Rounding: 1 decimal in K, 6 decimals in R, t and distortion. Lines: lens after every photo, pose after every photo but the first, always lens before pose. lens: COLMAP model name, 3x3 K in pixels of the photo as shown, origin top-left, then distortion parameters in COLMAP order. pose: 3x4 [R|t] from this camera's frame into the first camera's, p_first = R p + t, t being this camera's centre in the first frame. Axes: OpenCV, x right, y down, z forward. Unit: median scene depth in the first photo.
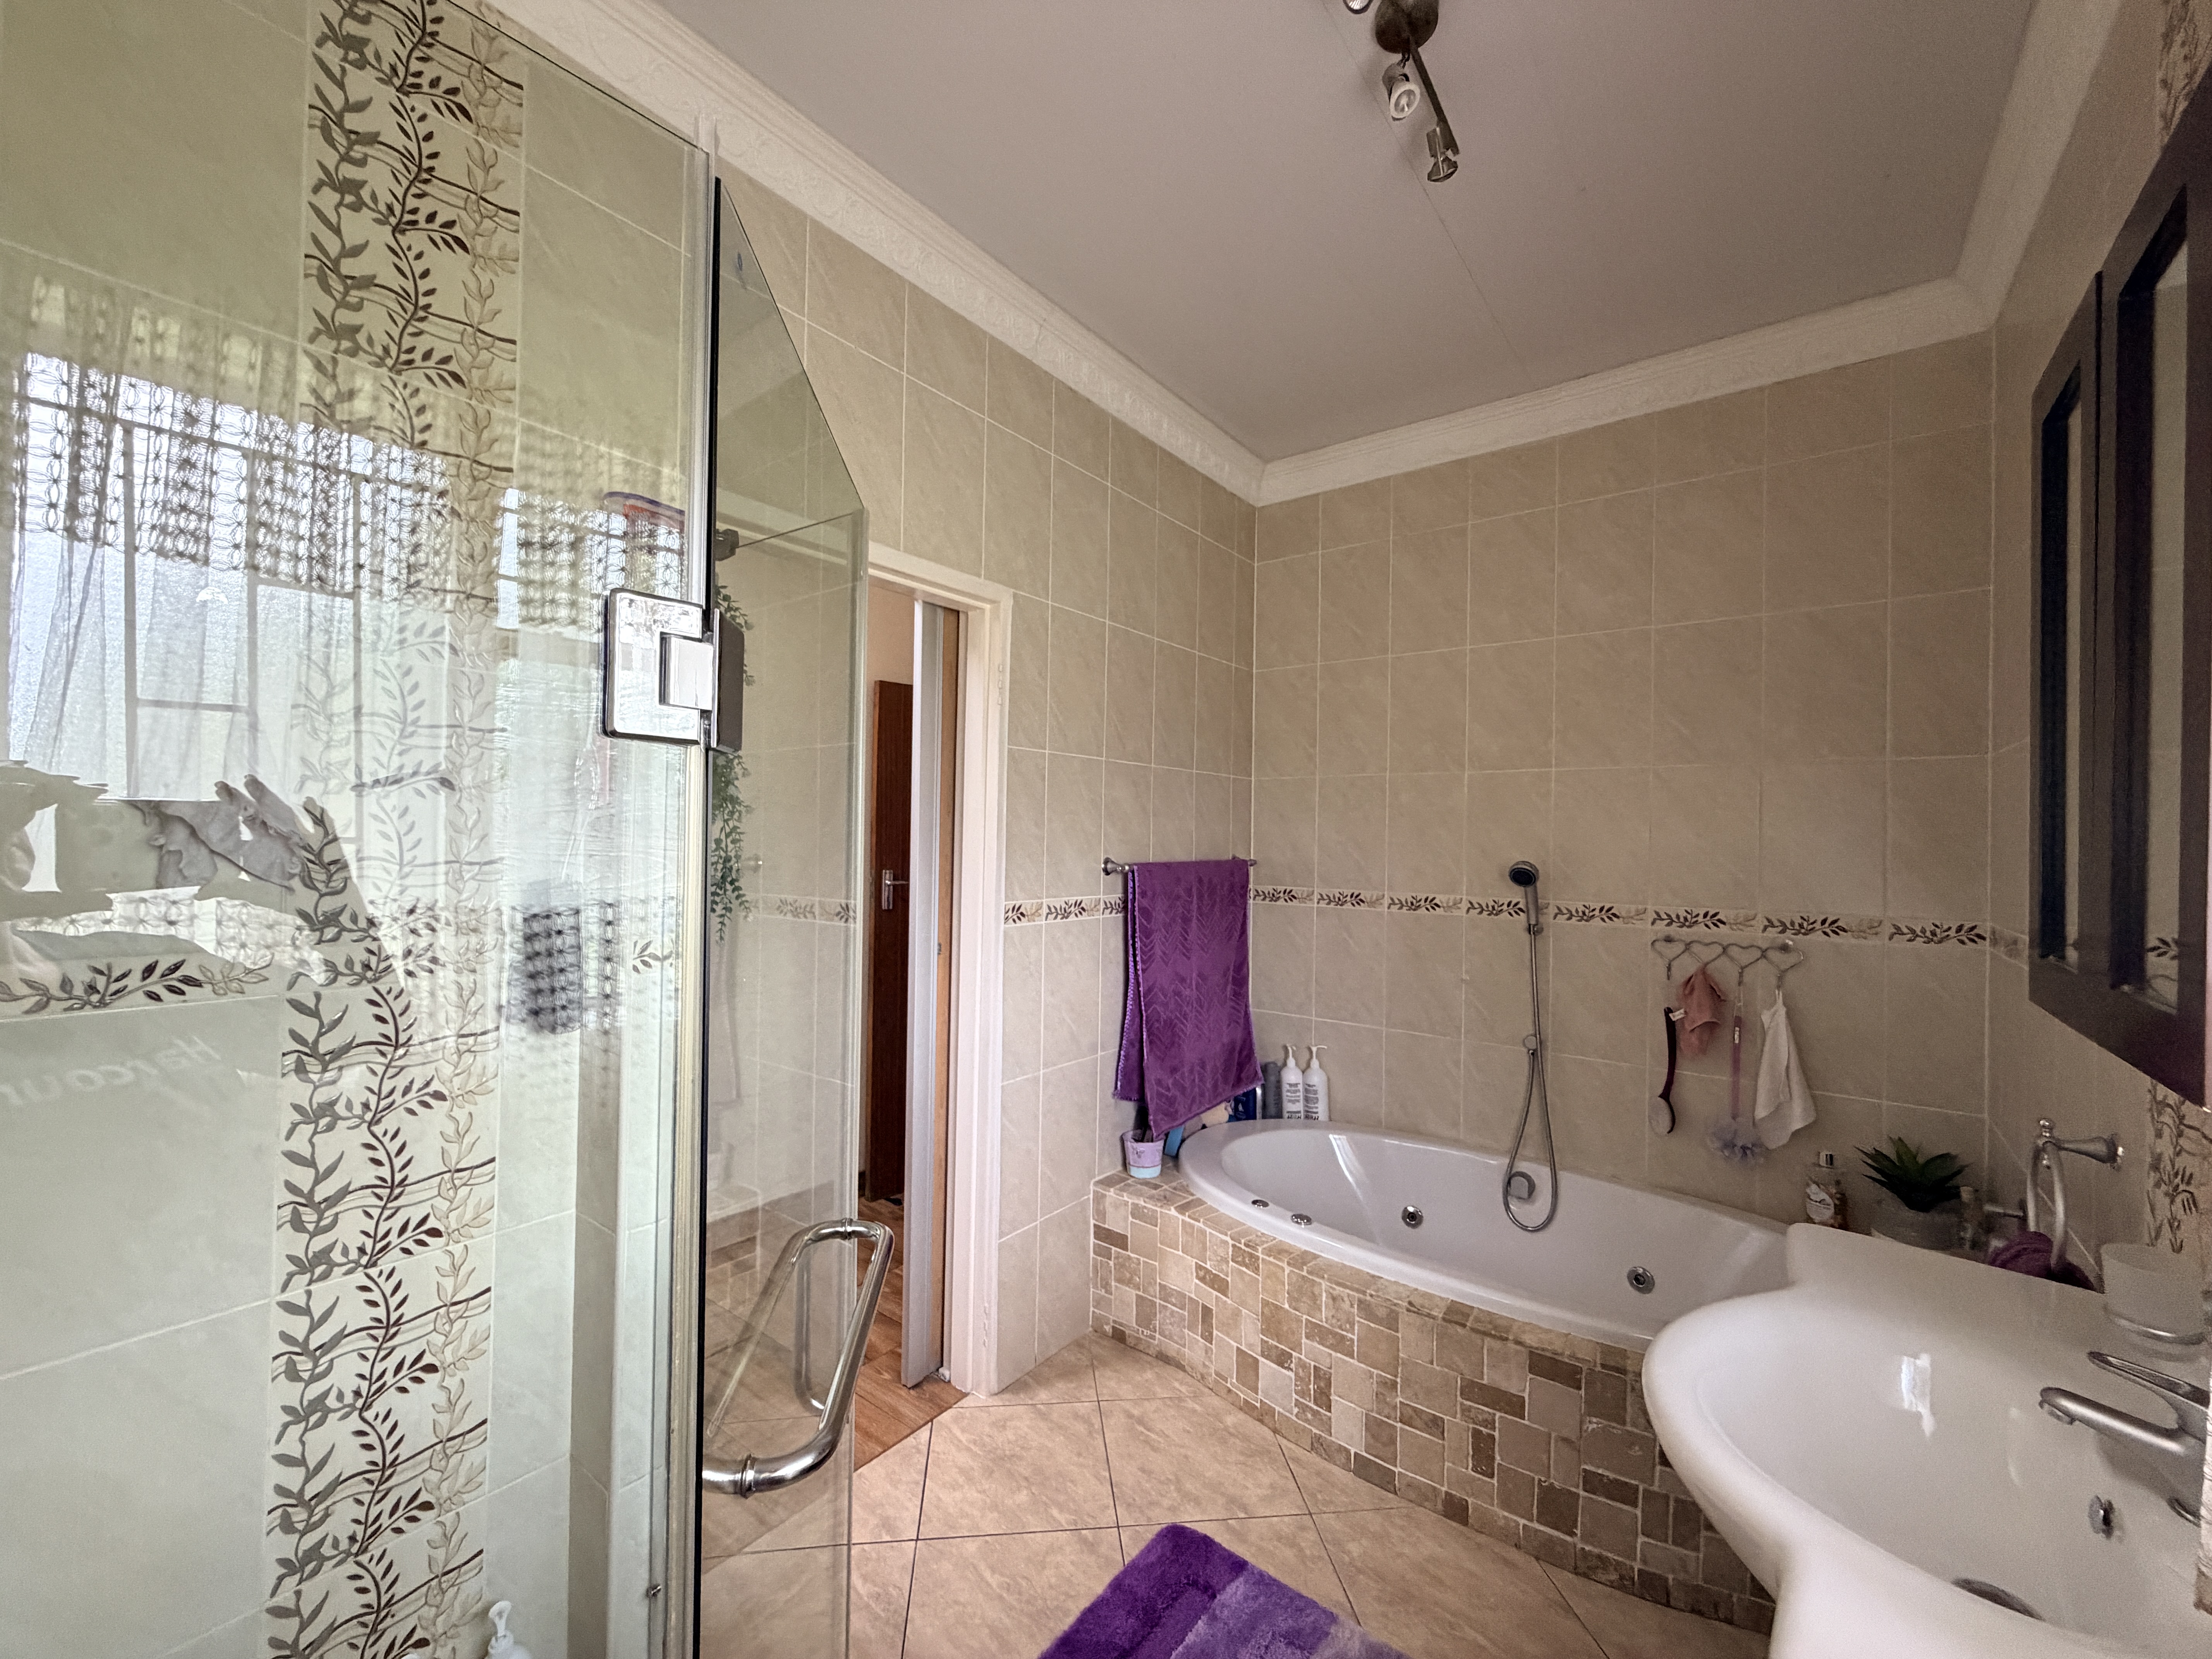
lens RADIAL K [[892.5, 0, 1112.2], [0, 892.5, 840.2], [0, 0, 1]] dist [0.009281, 0.000011]
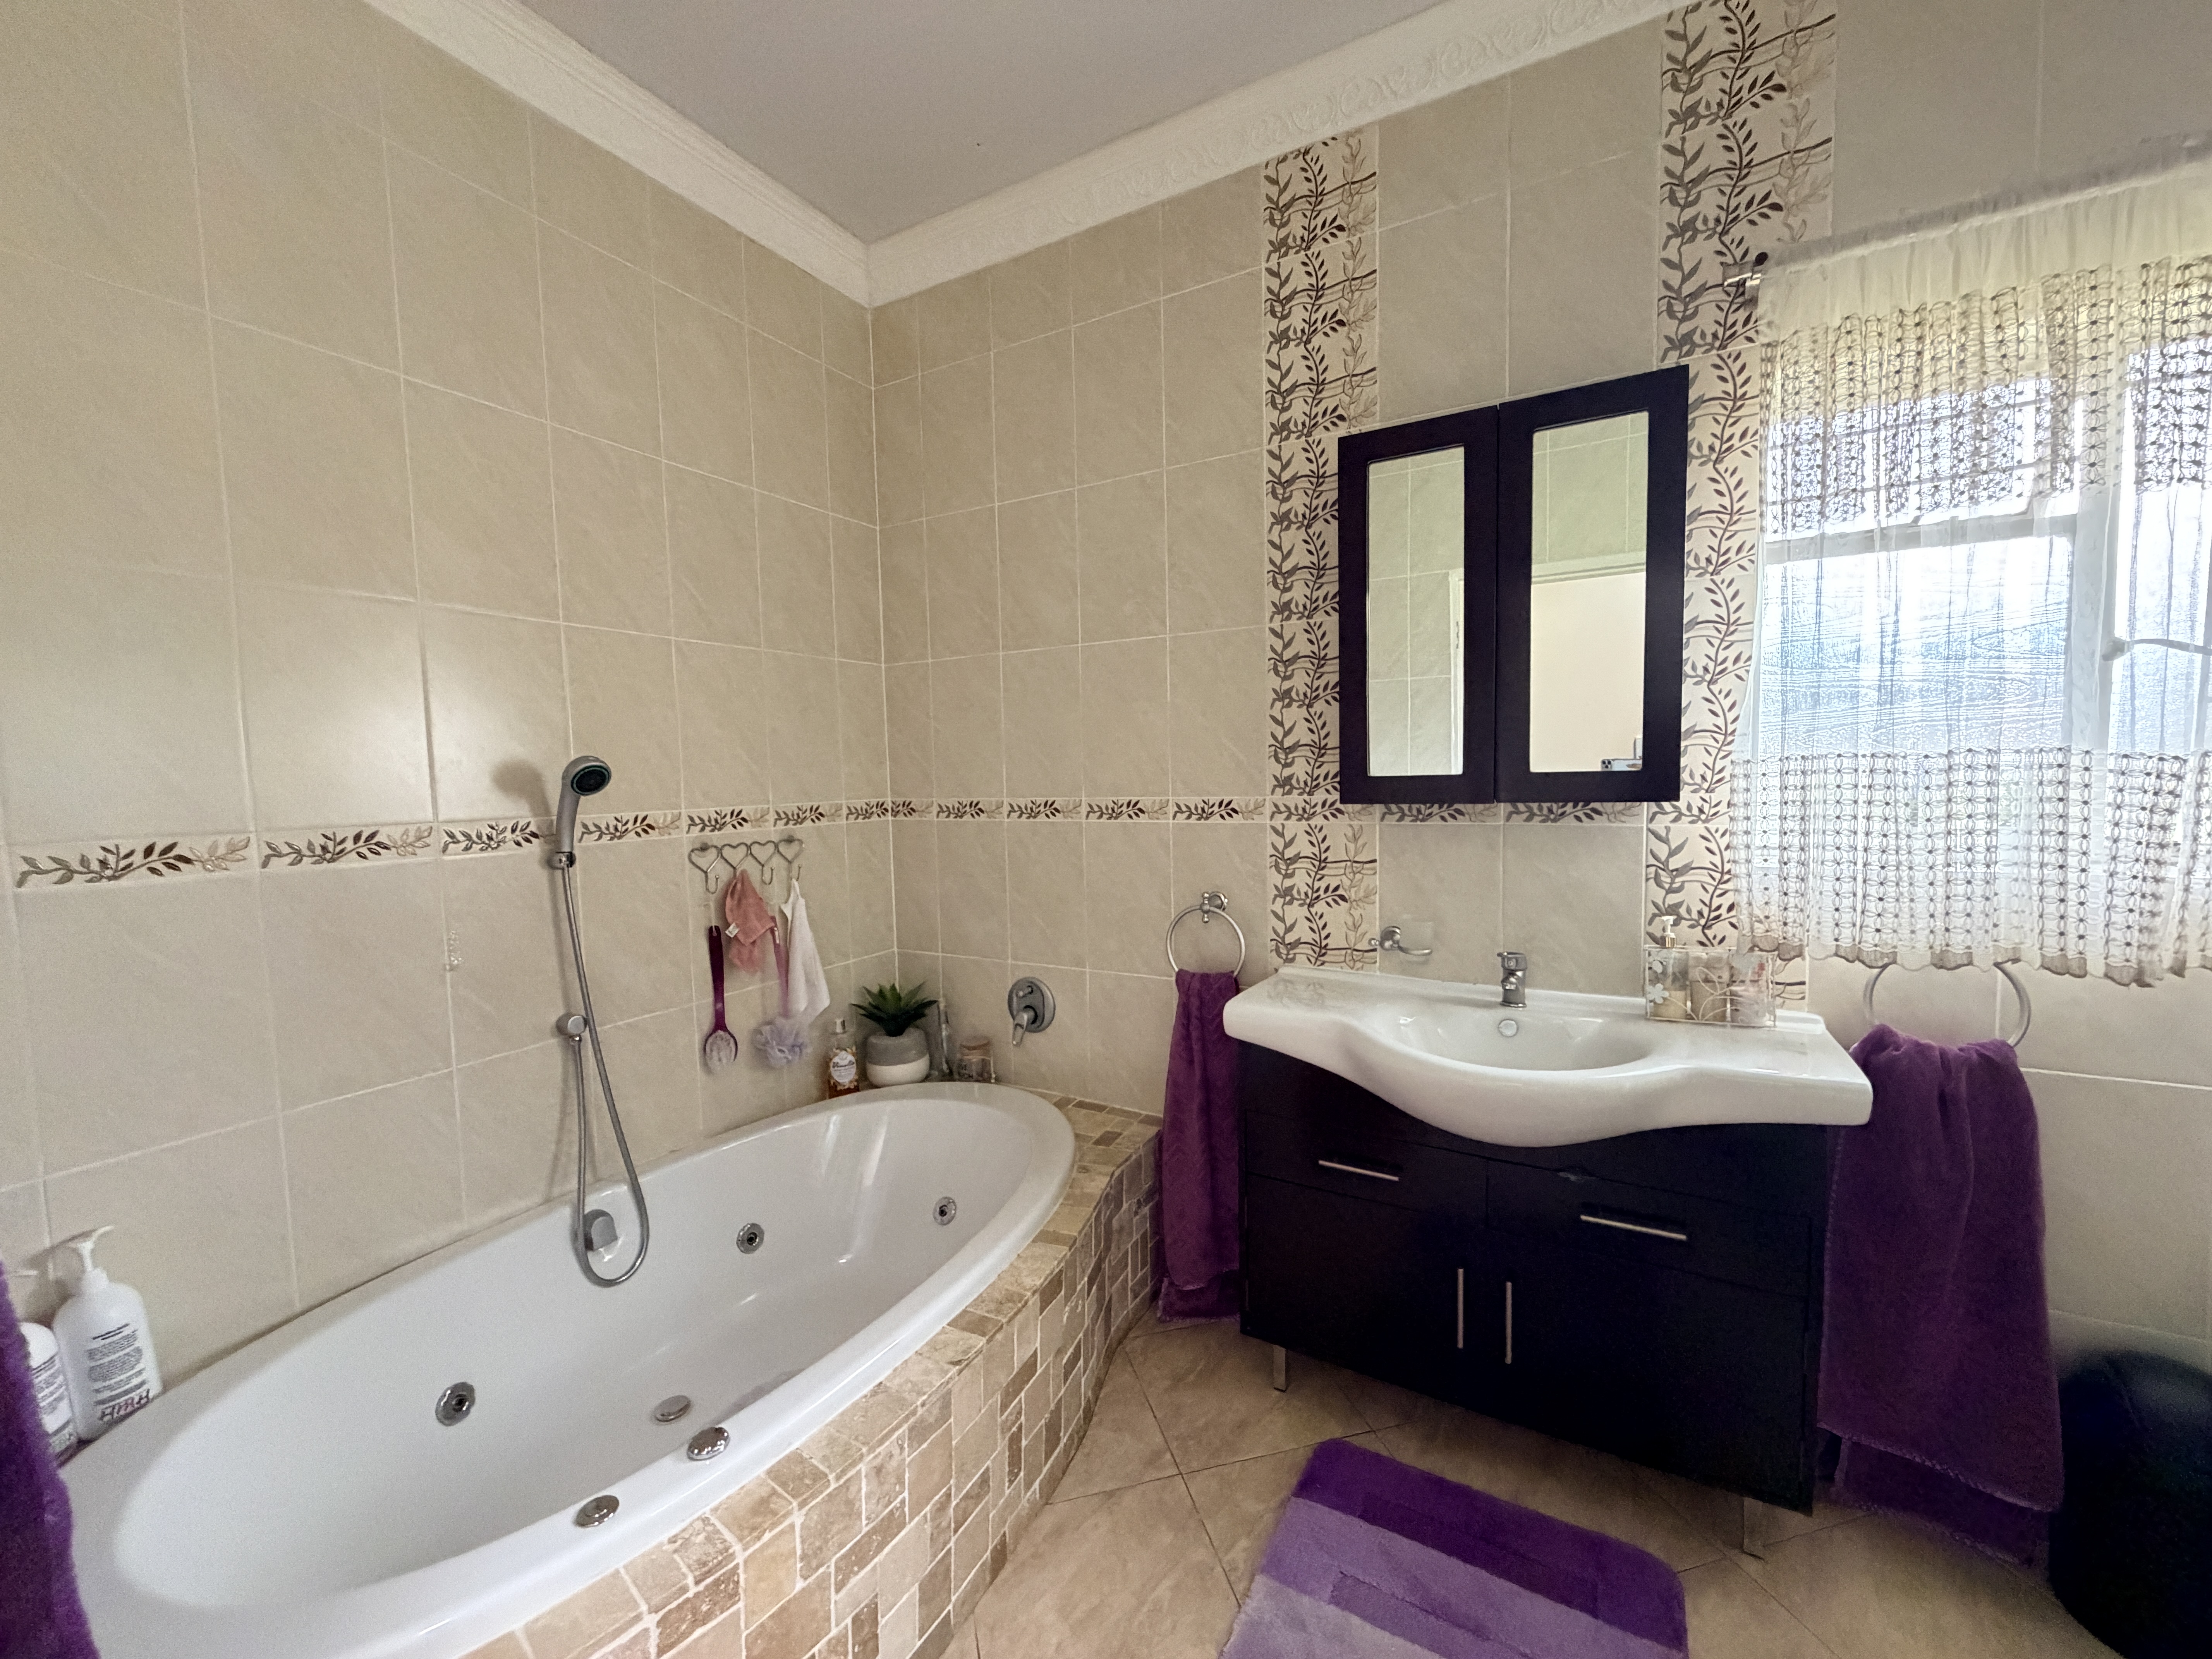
lens RADIAL K [[892.5, 0, 1115.7], [0, 892.5, 822.3], [0, 0, 1]] dist [0.009281, 0.000011]
pose [[-0.144620, -0.080999, 0.986166, -0.275888], [0.009868, 0.996476, 0.083293, 0.020747], [-0.989438, 0.021777, -0.143311, 0.747677]]
